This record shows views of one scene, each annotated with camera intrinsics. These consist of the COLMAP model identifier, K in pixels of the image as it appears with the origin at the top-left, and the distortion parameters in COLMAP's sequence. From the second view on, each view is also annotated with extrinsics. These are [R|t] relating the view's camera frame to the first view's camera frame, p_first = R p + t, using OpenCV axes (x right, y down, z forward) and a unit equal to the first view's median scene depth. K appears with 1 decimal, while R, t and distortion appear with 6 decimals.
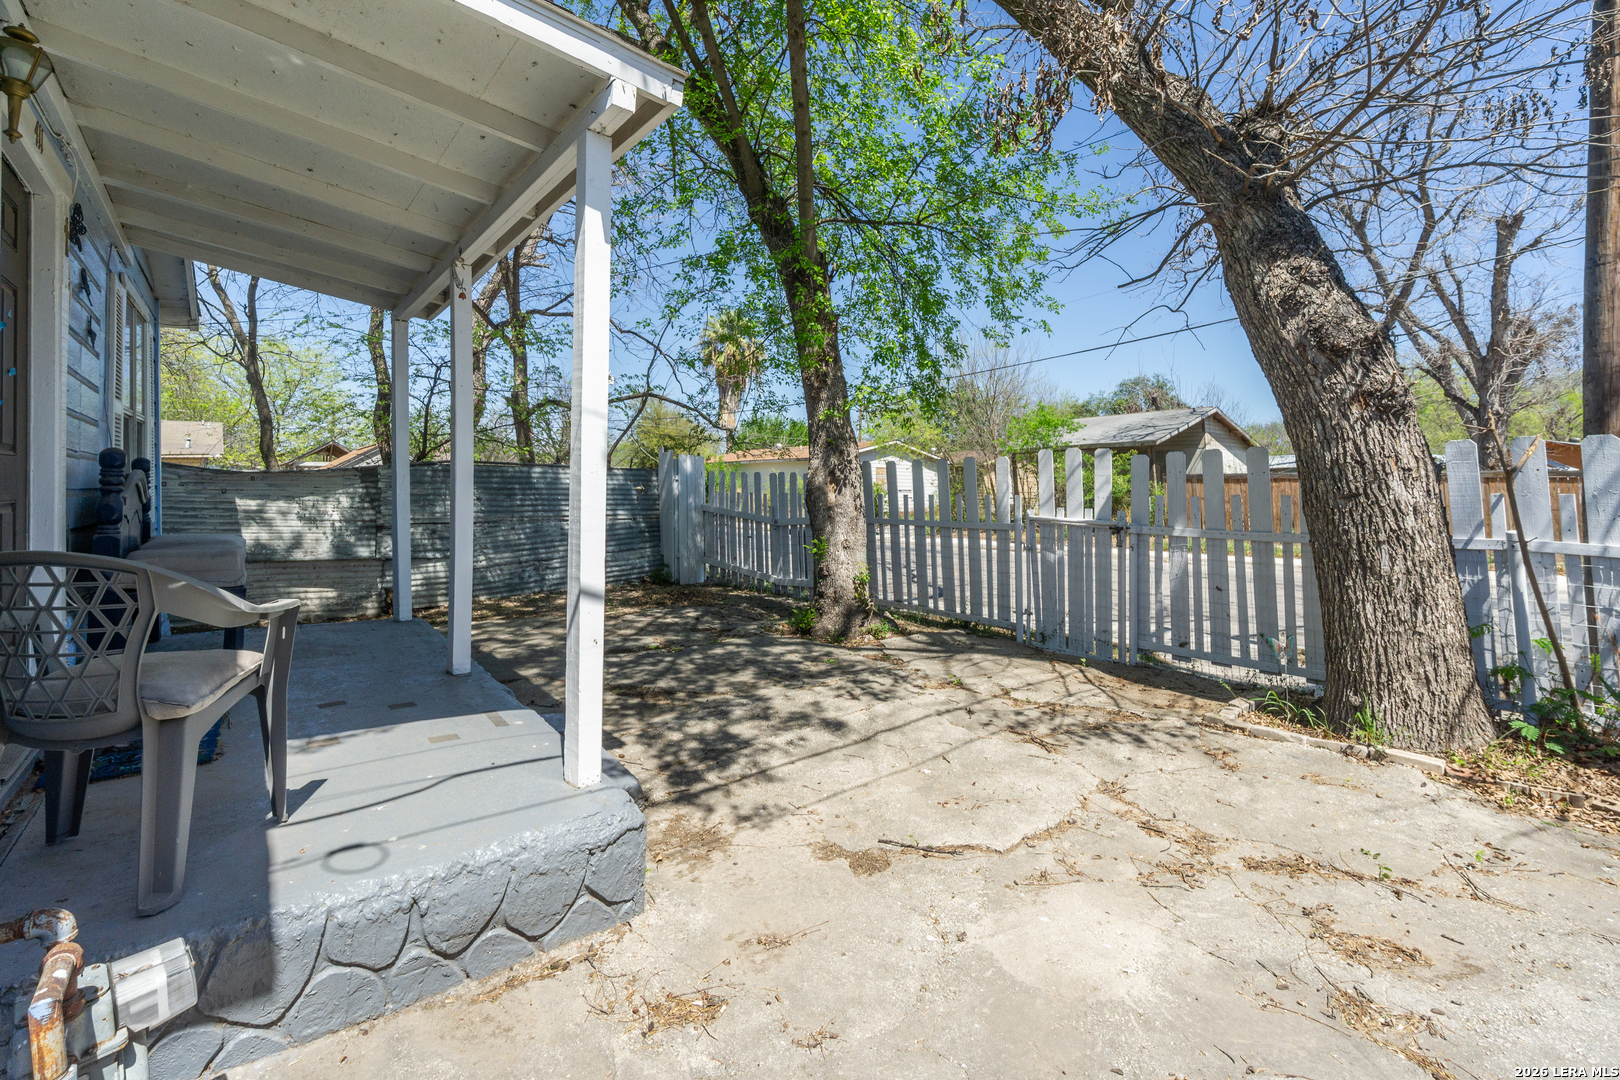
lens RADIAL K [[731.0, 0, 803.9], [0, 731.0, 501.3], [0, 0, 1]] dist [-0.006337, -0.000047]
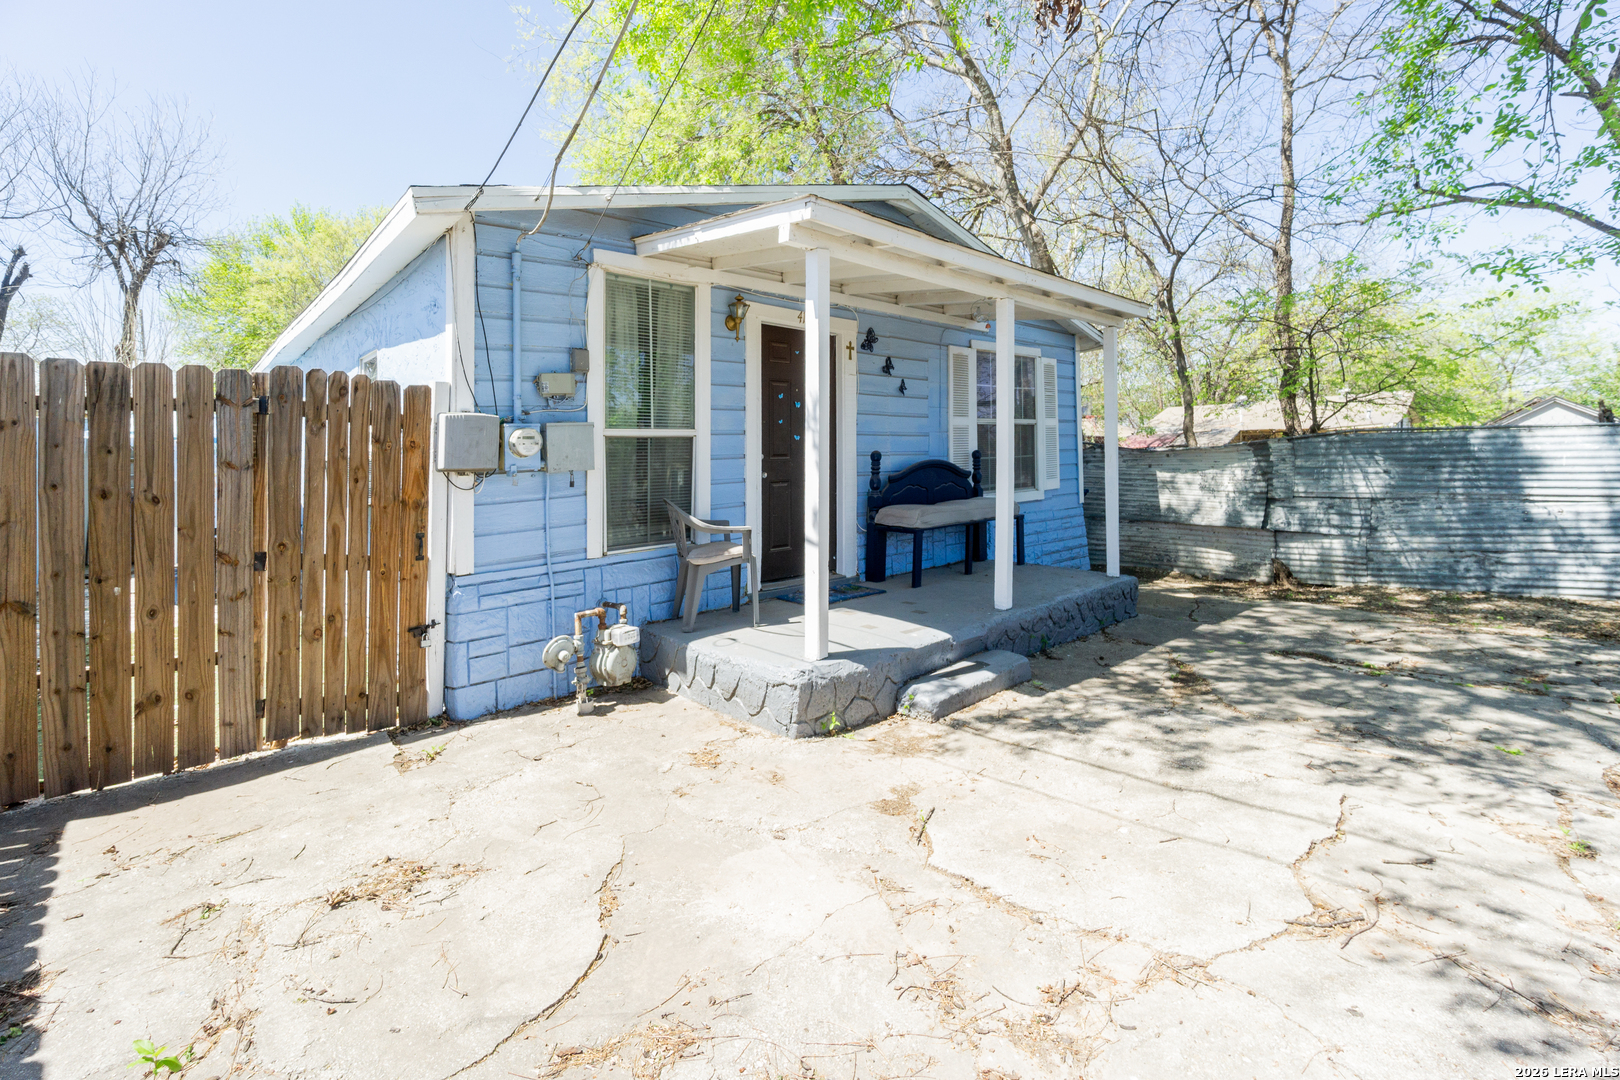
lens RADIAL K [[725.2, 0, 804.4], [0, 725.2, 409.4], [0, 0, 1]] dist [-0.018095, 0.000091]
pose [[0.090194, -0.079372, -0.992756, 0.421691], [-0.001253, 0.996809, -0.079810, -0.010026], [0.995923, 0.008442, 0.089806, 0.259125]]
